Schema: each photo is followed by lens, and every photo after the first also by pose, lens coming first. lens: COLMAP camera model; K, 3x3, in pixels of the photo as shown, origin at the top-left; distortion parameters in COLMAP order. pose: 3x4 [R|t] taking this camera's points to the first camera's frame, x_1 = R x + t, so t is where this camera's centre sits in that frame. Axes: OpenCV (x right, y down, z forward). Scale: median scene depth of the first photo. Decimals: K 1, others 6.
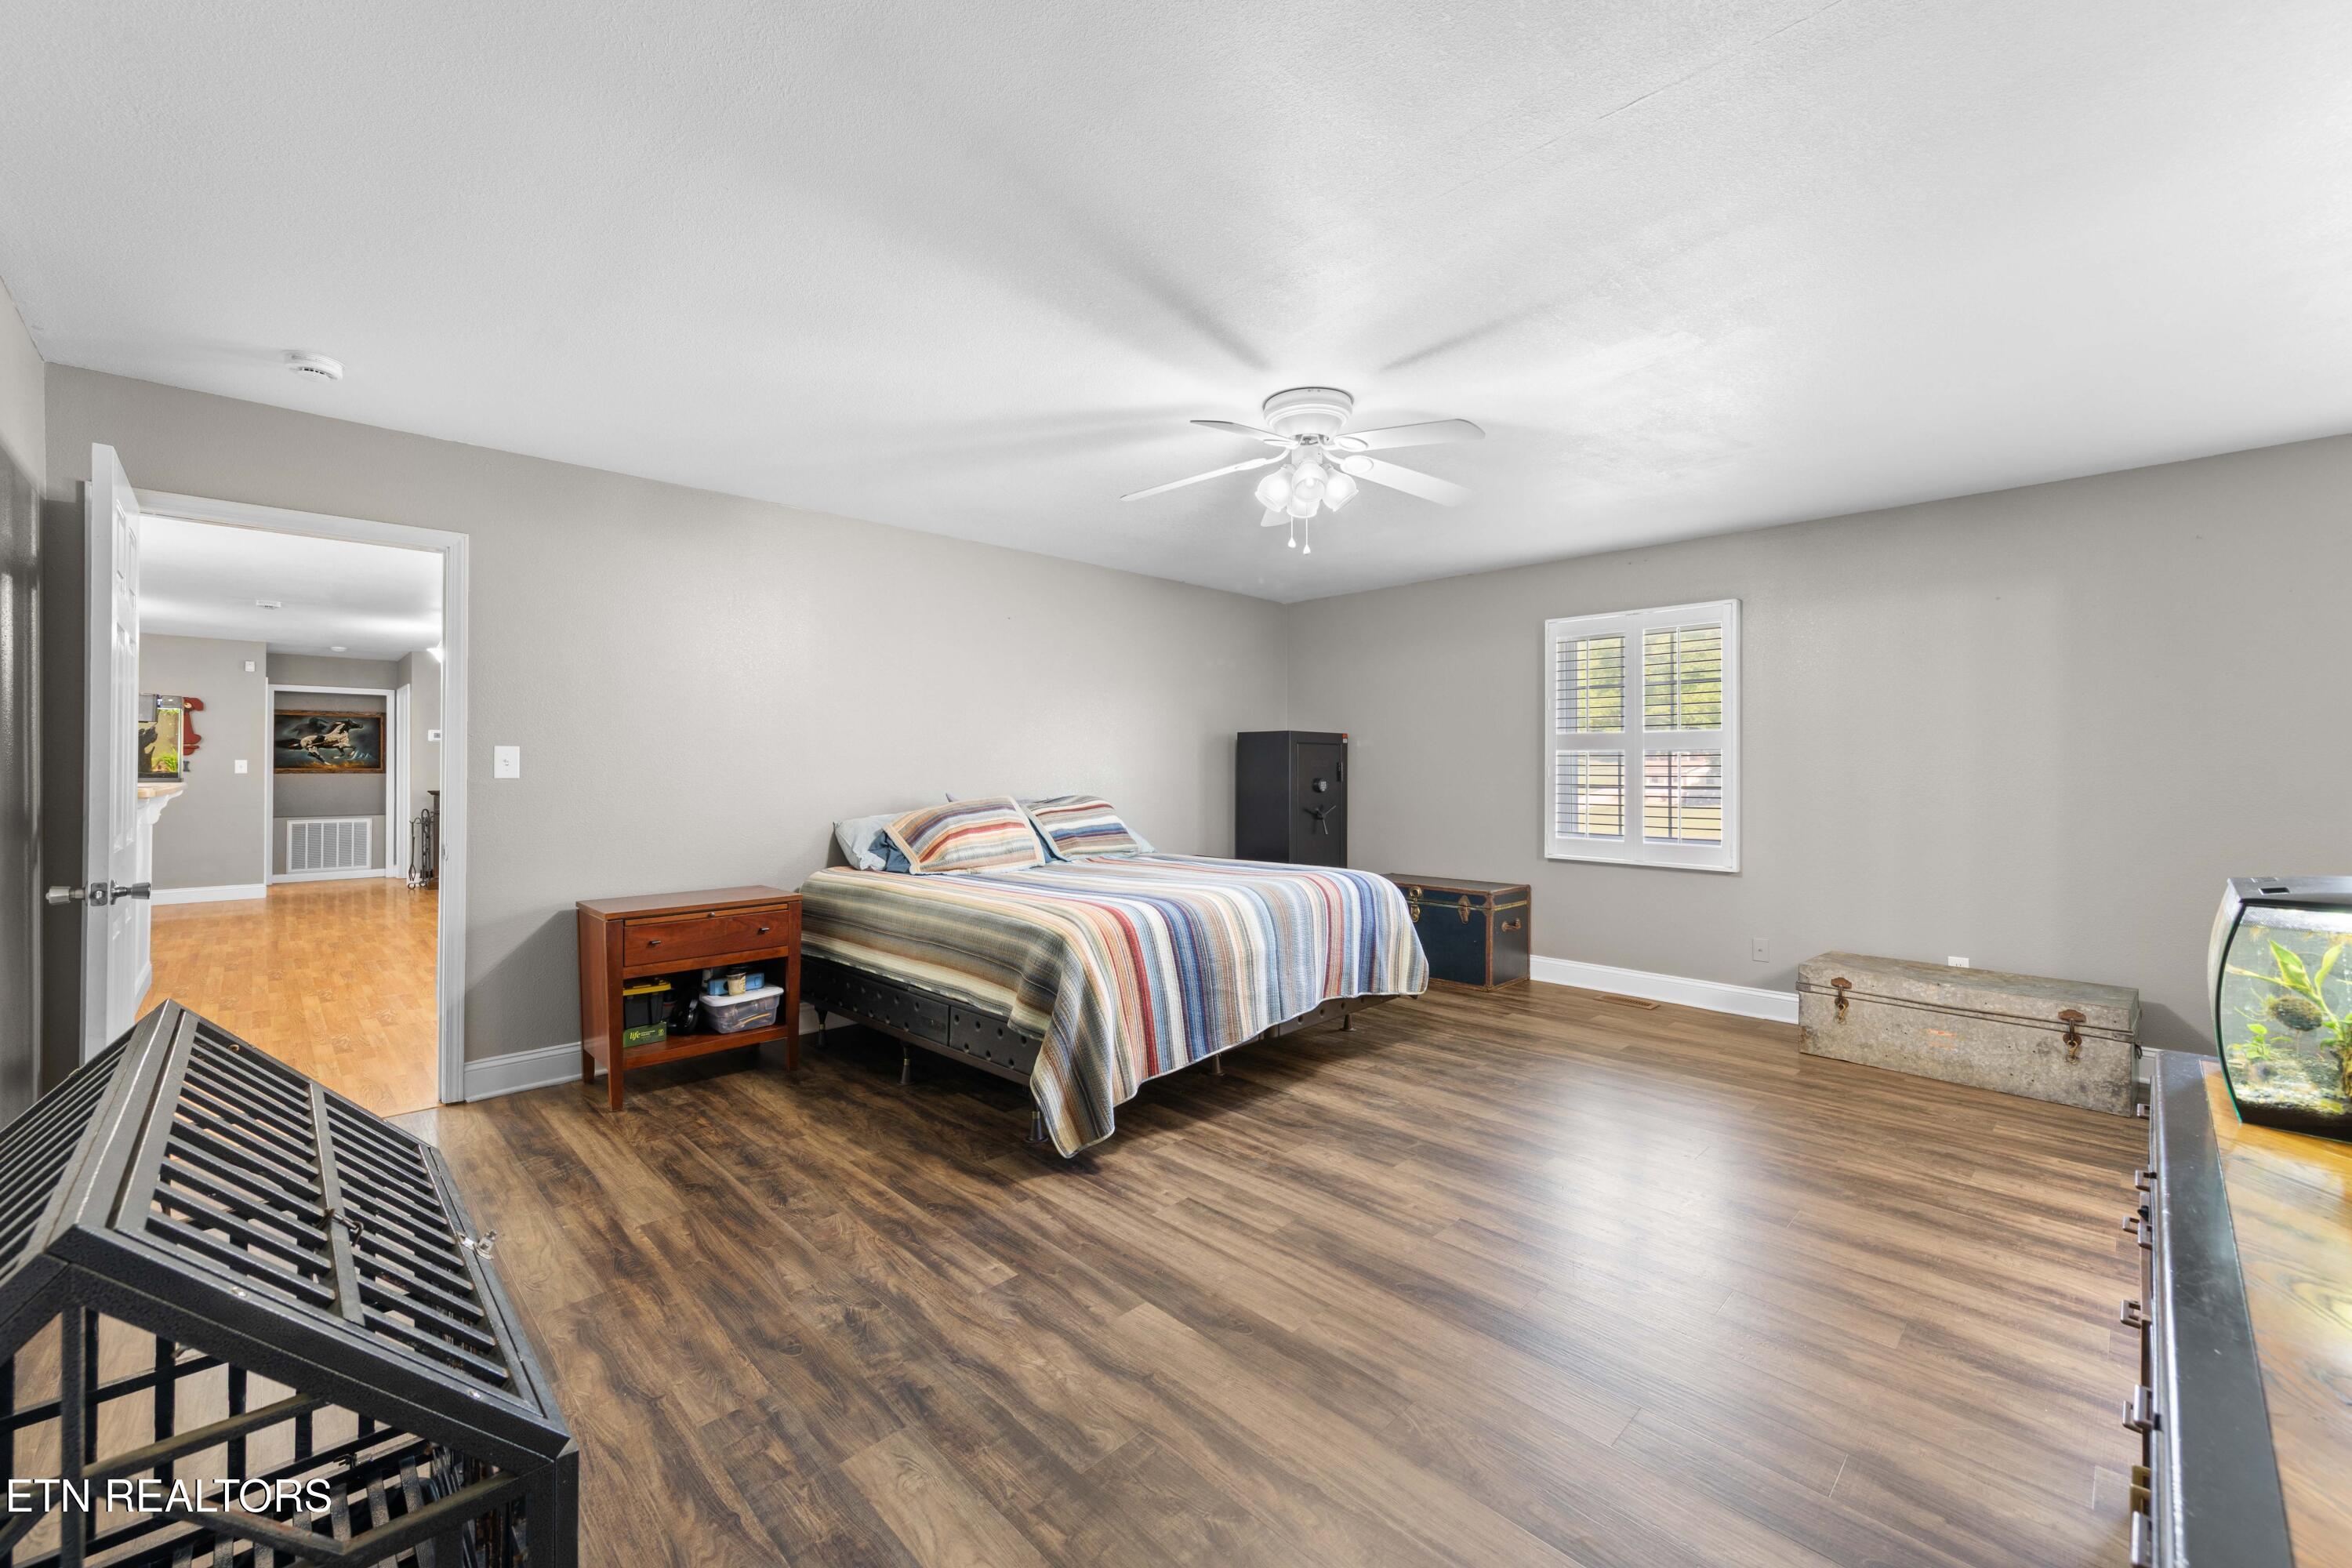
lens RADIAL K [[940.3, 0, 1158.1], [0, 940.3, 767.1], [0, 0, 1]] dist [0.008316, -0.000815]
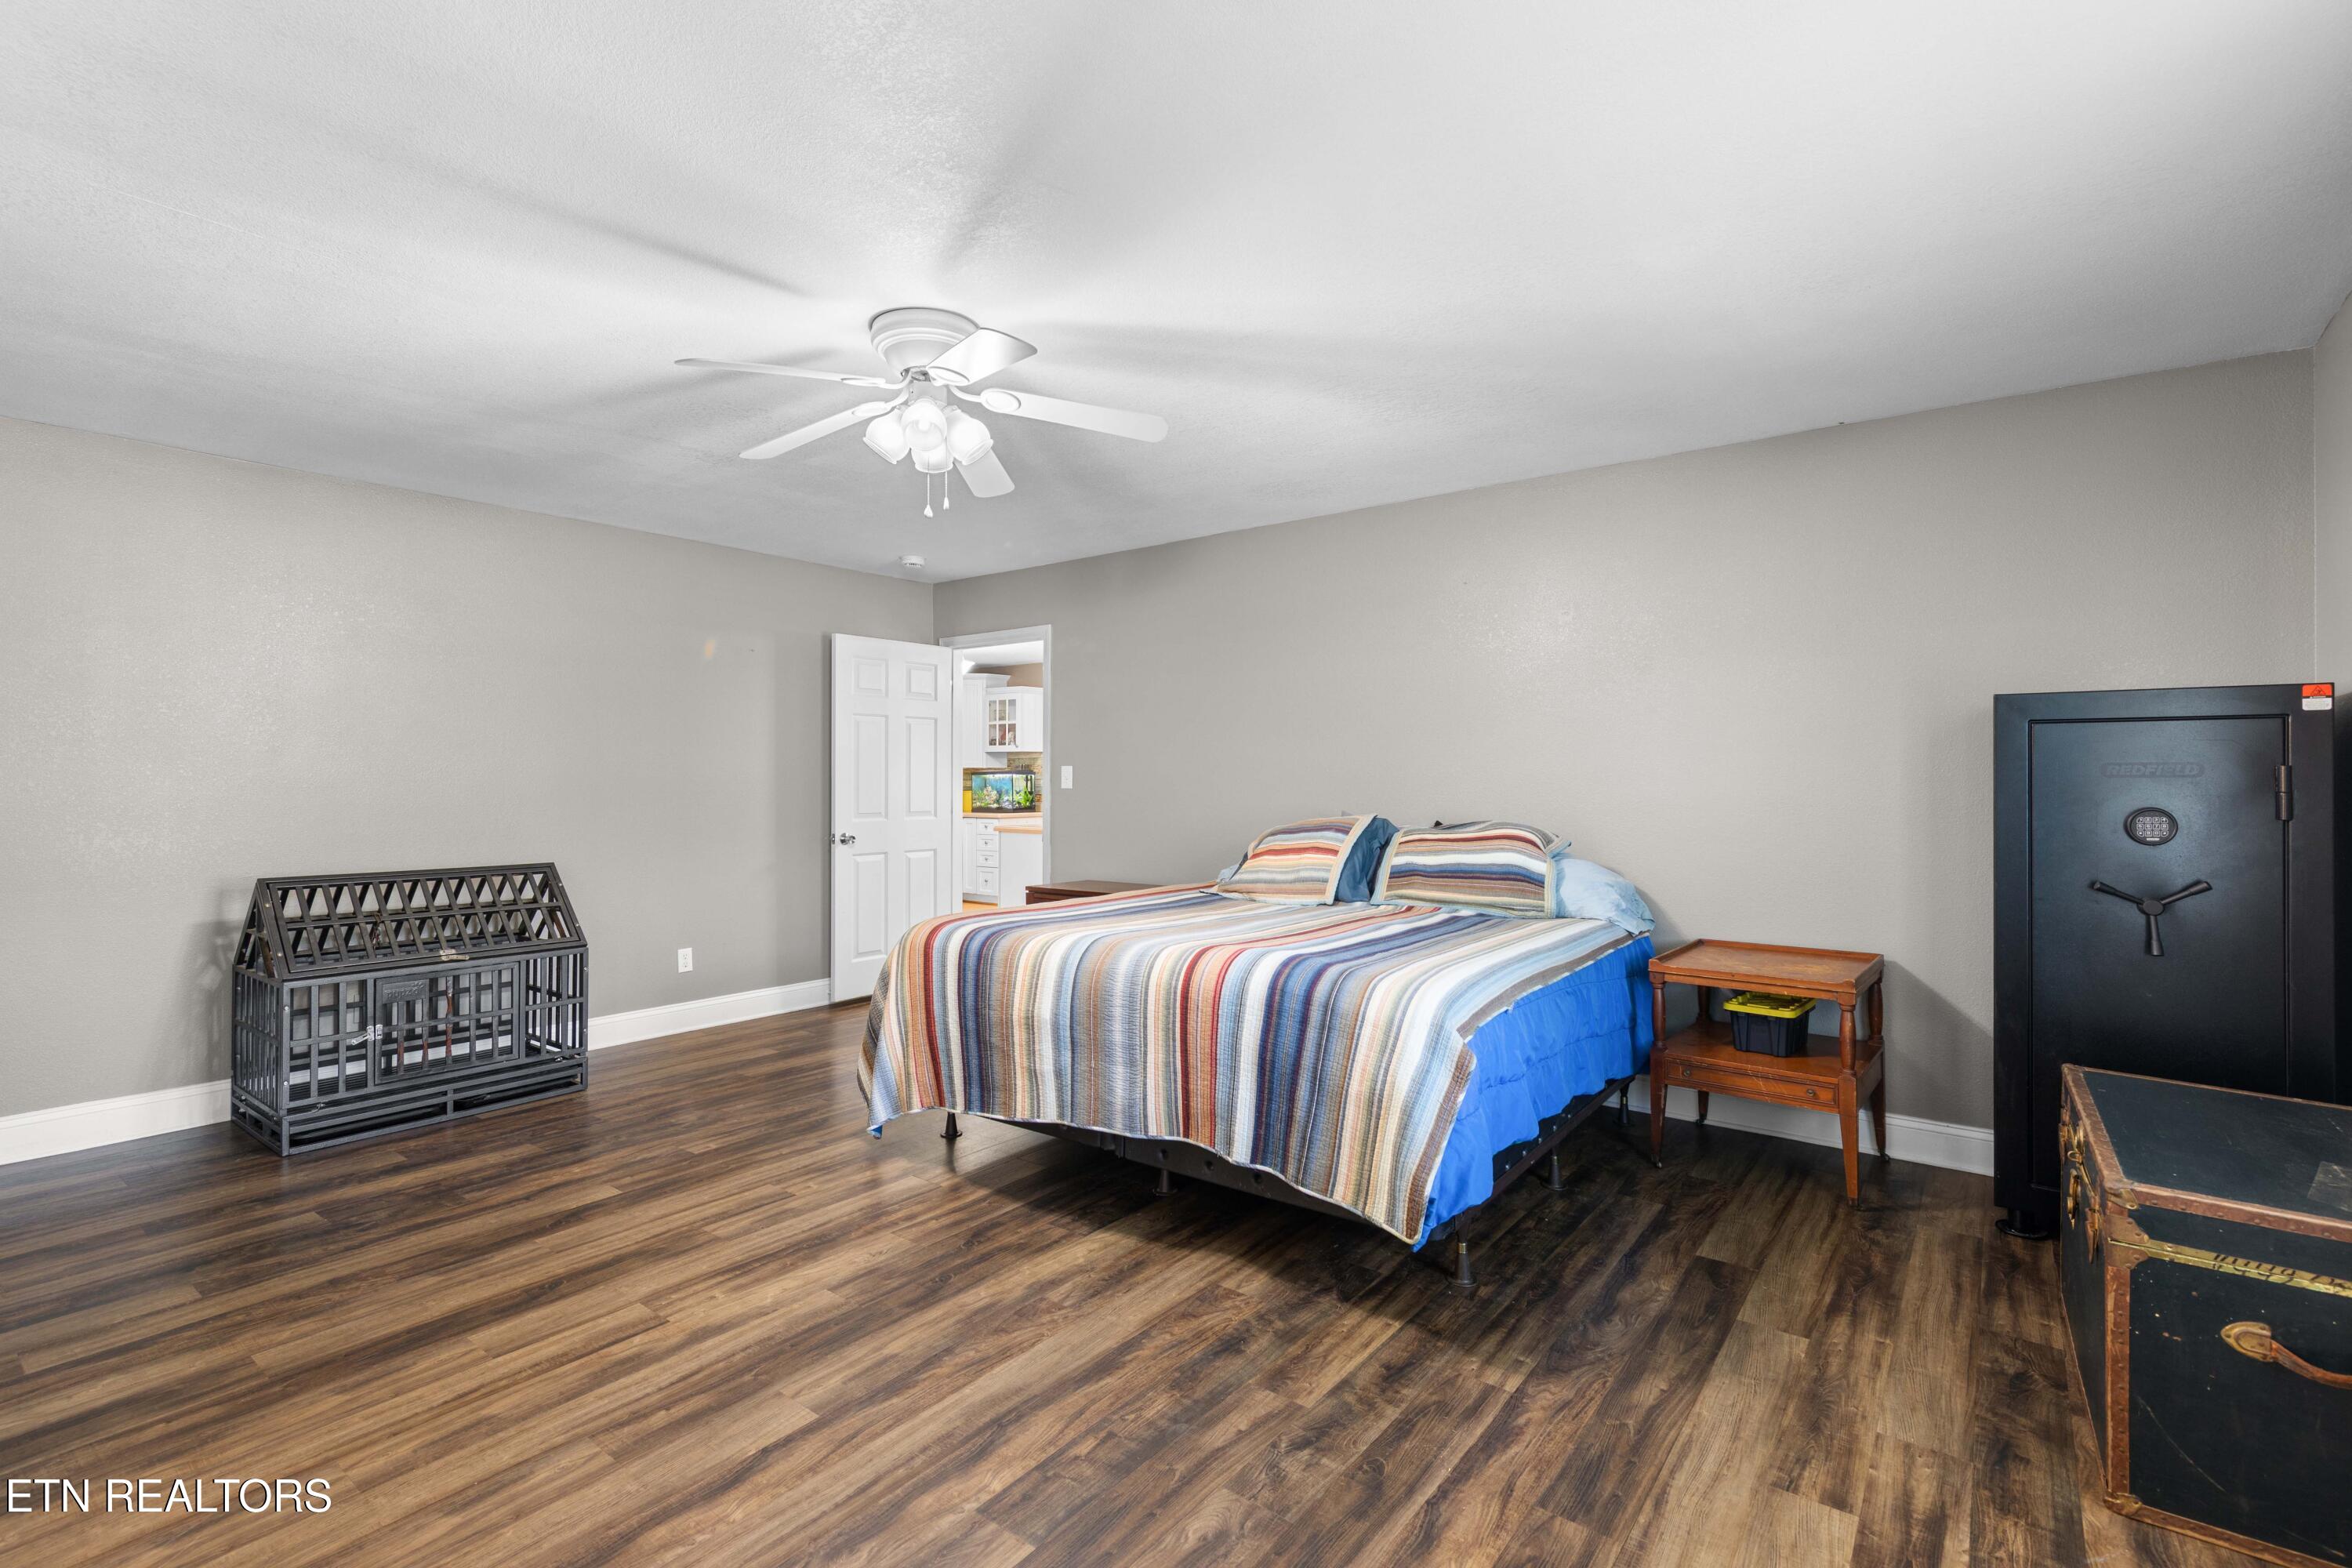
lens RADIAL K [[1073.9, 0, 1180.8], [0, 1073.9, 797.3], [0, 0, 1]] dist [0.008470, 0.000145]
pose [[0.143640, 0.014340, -0.989526, 0.383473], [0.001114, 0.999892, 0.014652, 0.000744], [0.989629, -0.003207, 0.143609, 0.380650]]
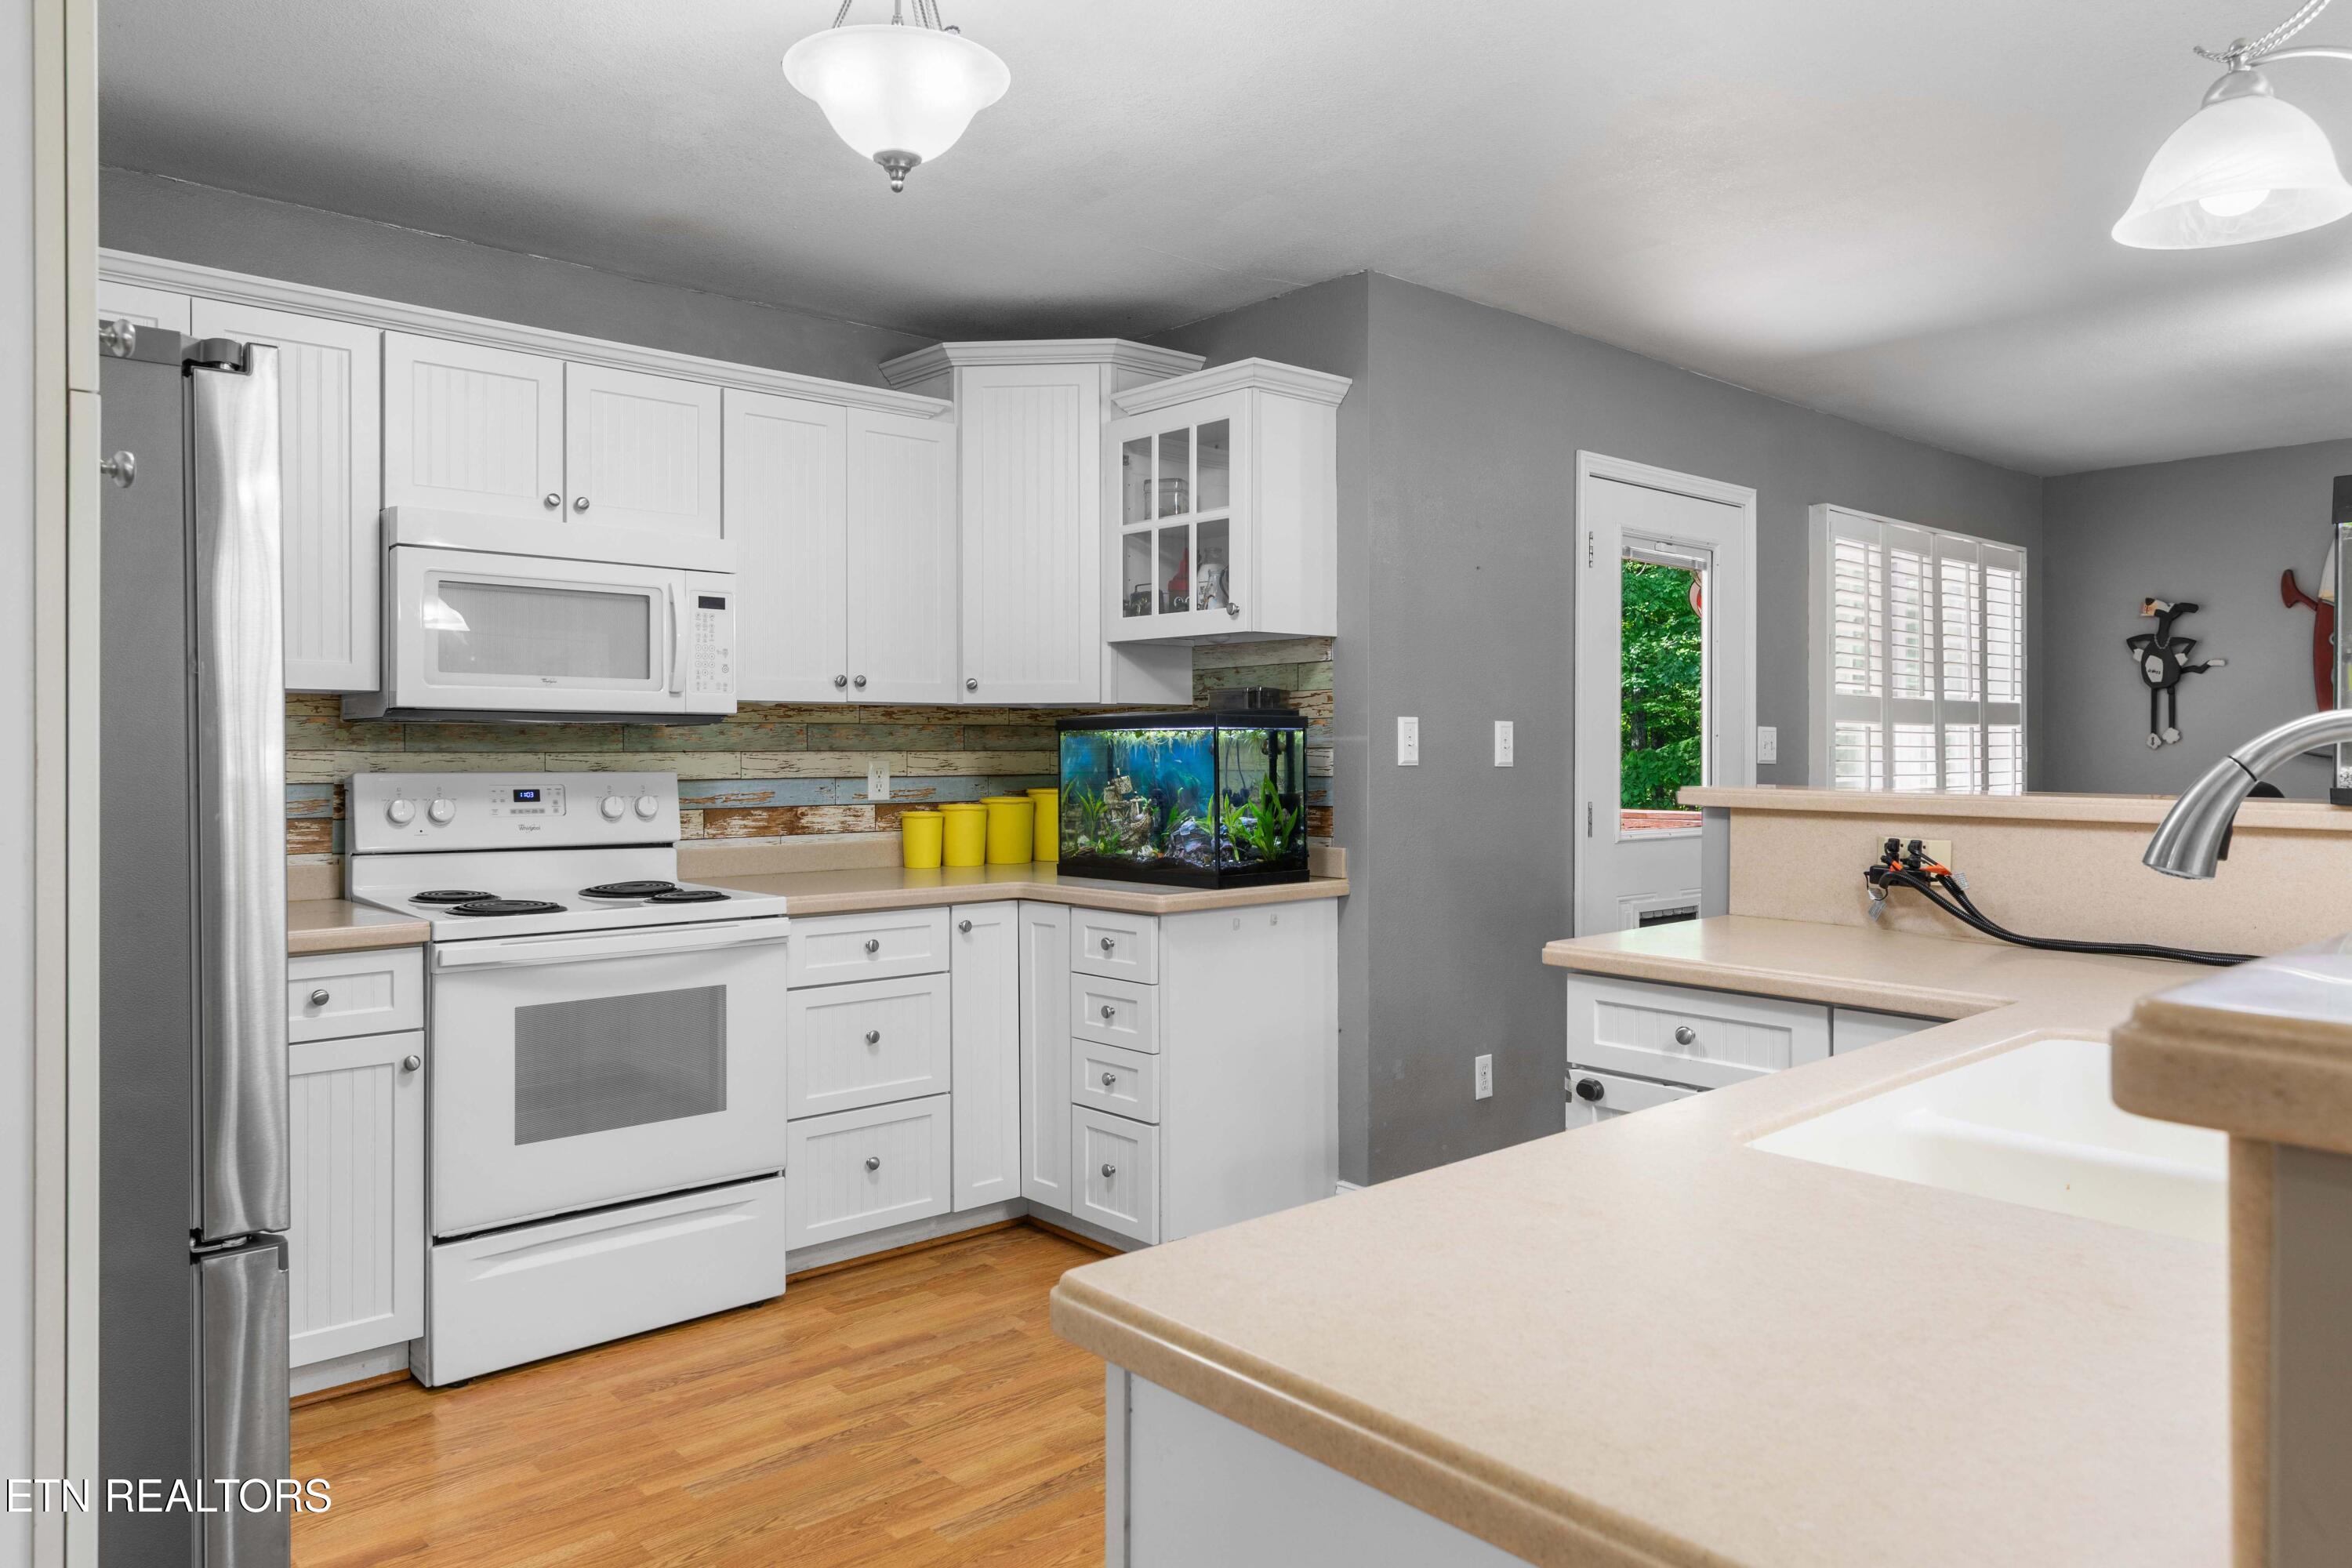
lens RADIAL K [[1553.8, 0, 1133.8], [0, 1553.8, 746.8], [0, 0, 1]] dist [0.020103, -0.002443]
pose [[-0.038269, -0.005894, -0.999250, -0.402796], [0.004509, 0.999971, -0.006071, 0.000604], [0.999257, -0.004738, -0.038241, 0.360878]]
